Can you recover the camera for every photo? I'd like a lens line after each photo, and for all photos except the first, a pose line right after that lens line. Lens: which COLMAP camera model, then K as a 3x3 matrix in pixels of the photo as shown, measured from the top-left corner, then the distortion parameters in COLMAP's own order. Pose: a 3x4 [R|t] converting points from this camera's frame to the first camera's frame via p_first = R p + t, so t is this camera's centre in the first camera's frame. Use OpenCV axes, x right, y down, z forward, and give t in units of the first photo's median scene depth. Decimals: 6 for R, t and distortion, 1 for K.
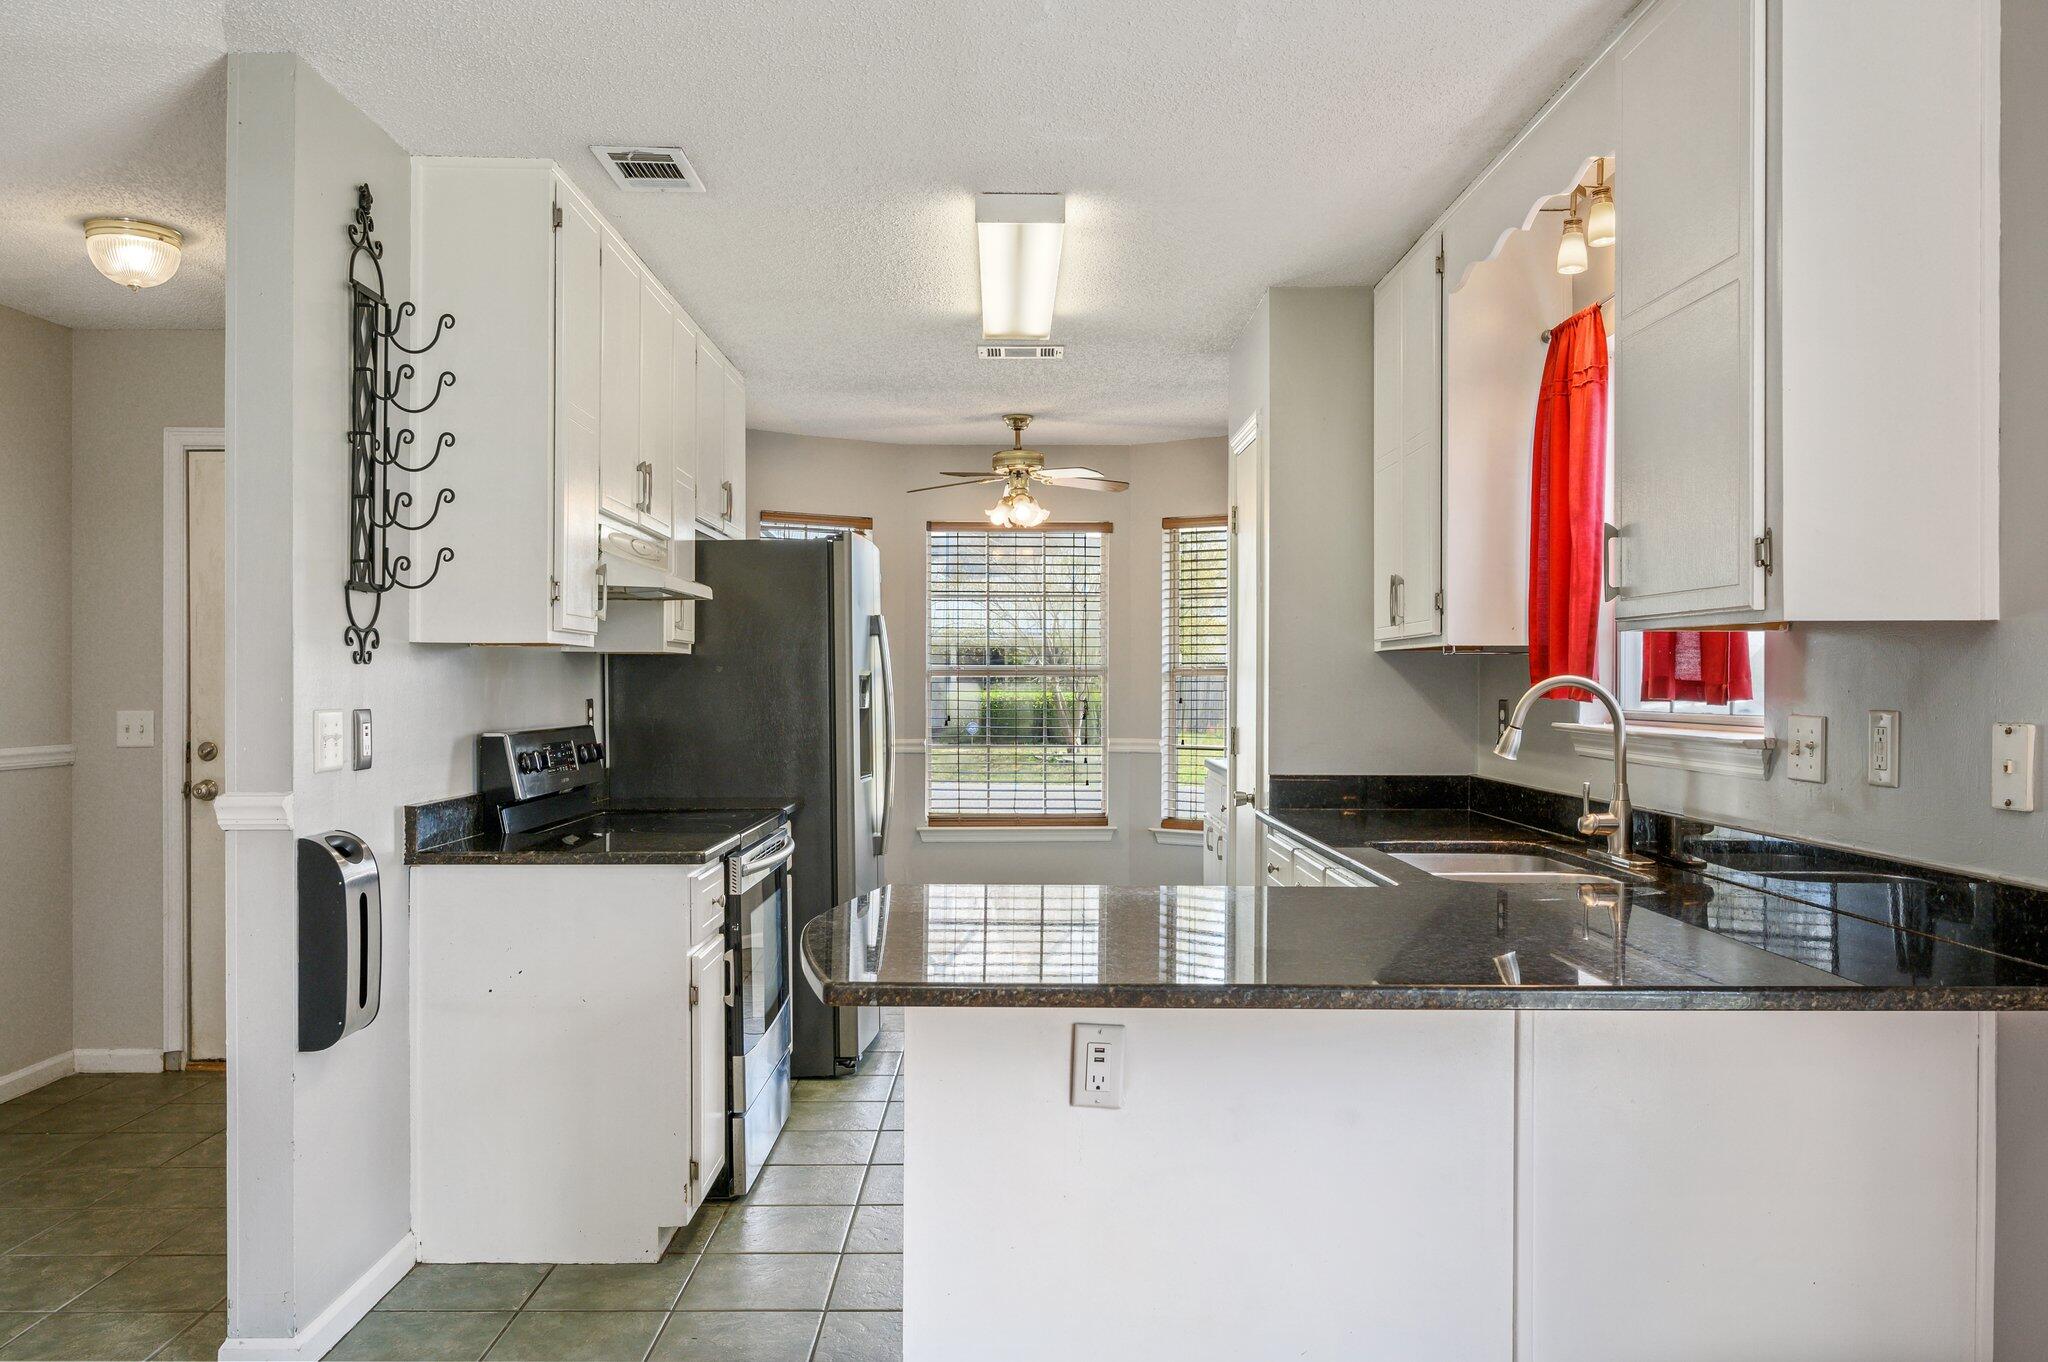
lens RADIAL K [[1532.6, 0, 1024.0], [0, 1532.6, 681.0], [0, 0, 1]] dist [-0.006359, -0.005575]
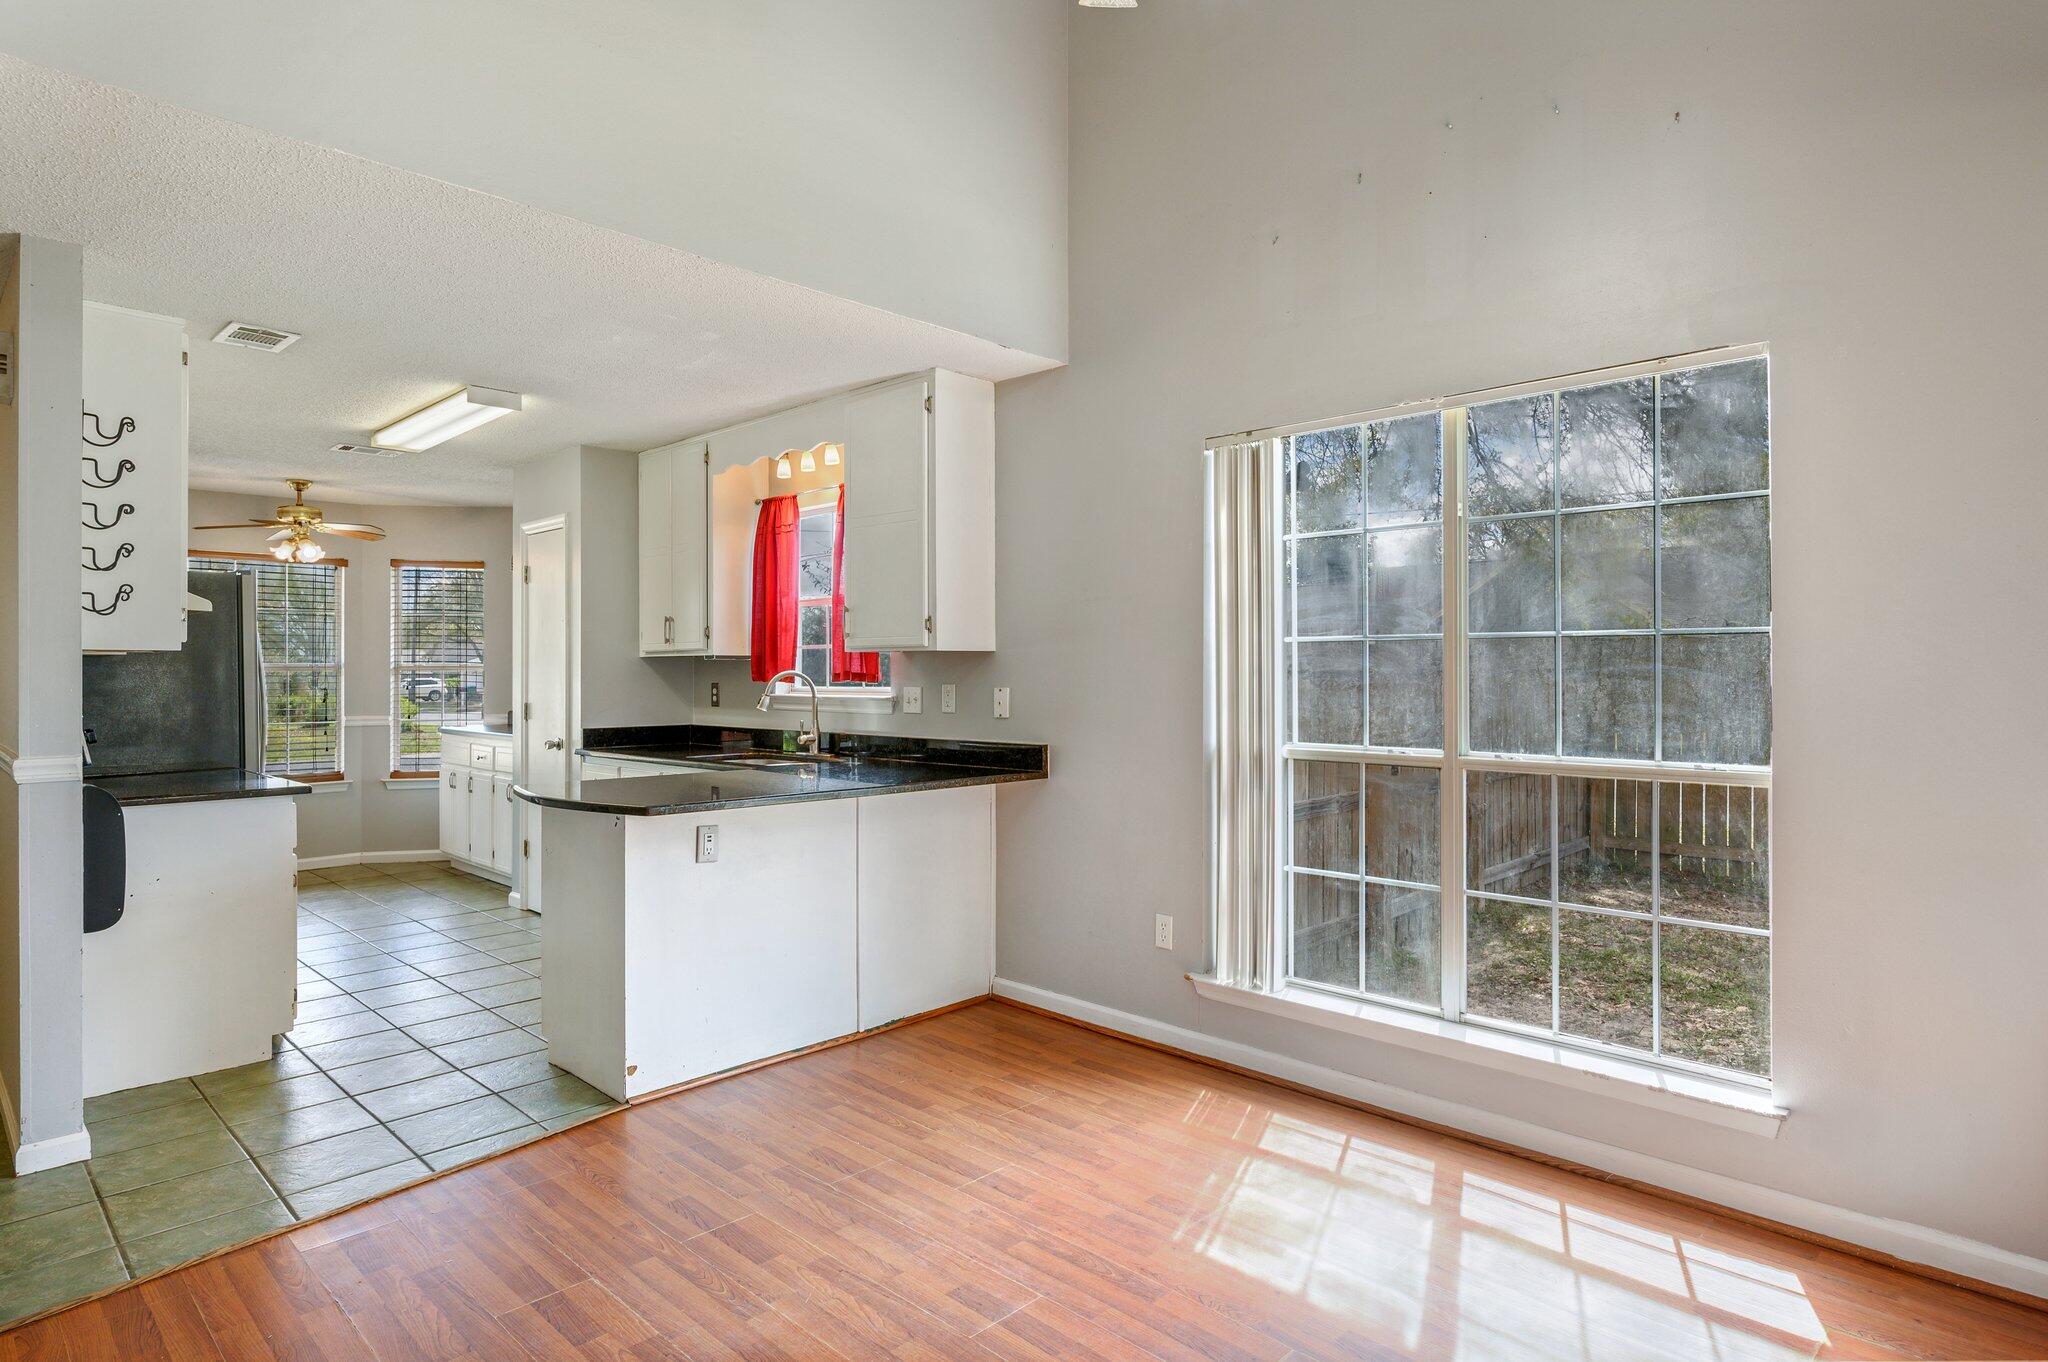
lens RADIAL K [[1116.3, 0, 1031.7], [0, 1116.3, 671.9], [0, 0, 1]] dist [0.001890, 0.000530]
pose [[0.702613, -0.002608, 0.711568, -0.445858], [0.003649, 0.999993, 0.000061, -0.000677], [-0.711563, 0.002554, 0.702618, -0.283281]]
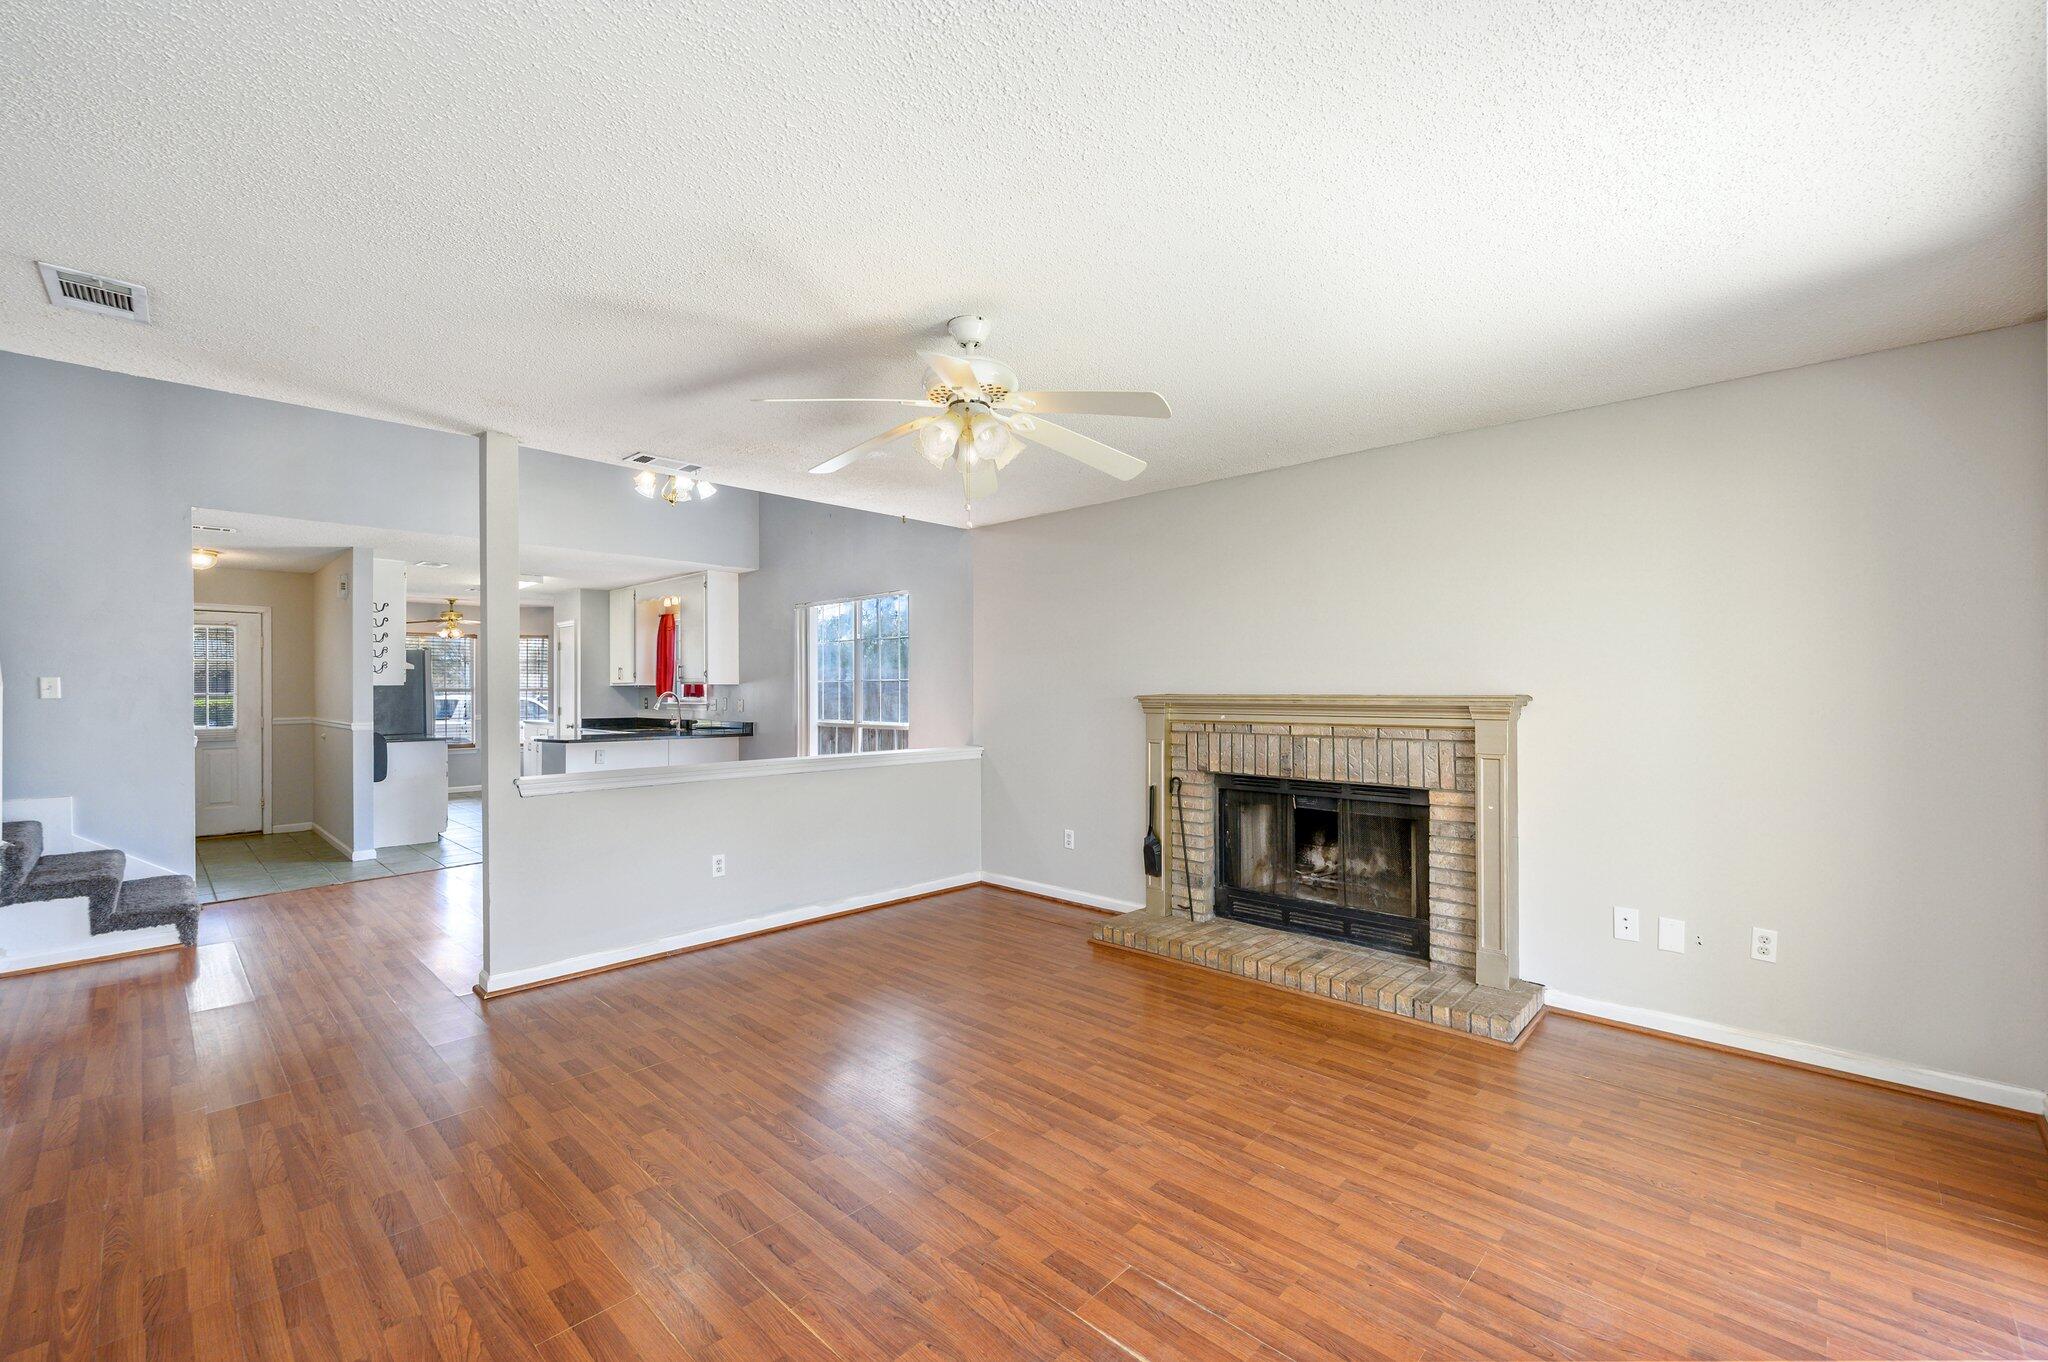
lens RADIAL K [[841.7, 0, 1022.7], [0, 841.7, 690.0], [0, 0, 1]] dist [0.000317, 0.000078]
pose [[0.695932, -0.002360, 0.718104, -0.670895], [0.003882, 0.999992, -0.000476, -0.004823], [-0.718097, 0.003119, 0.695936, -1.432869]]
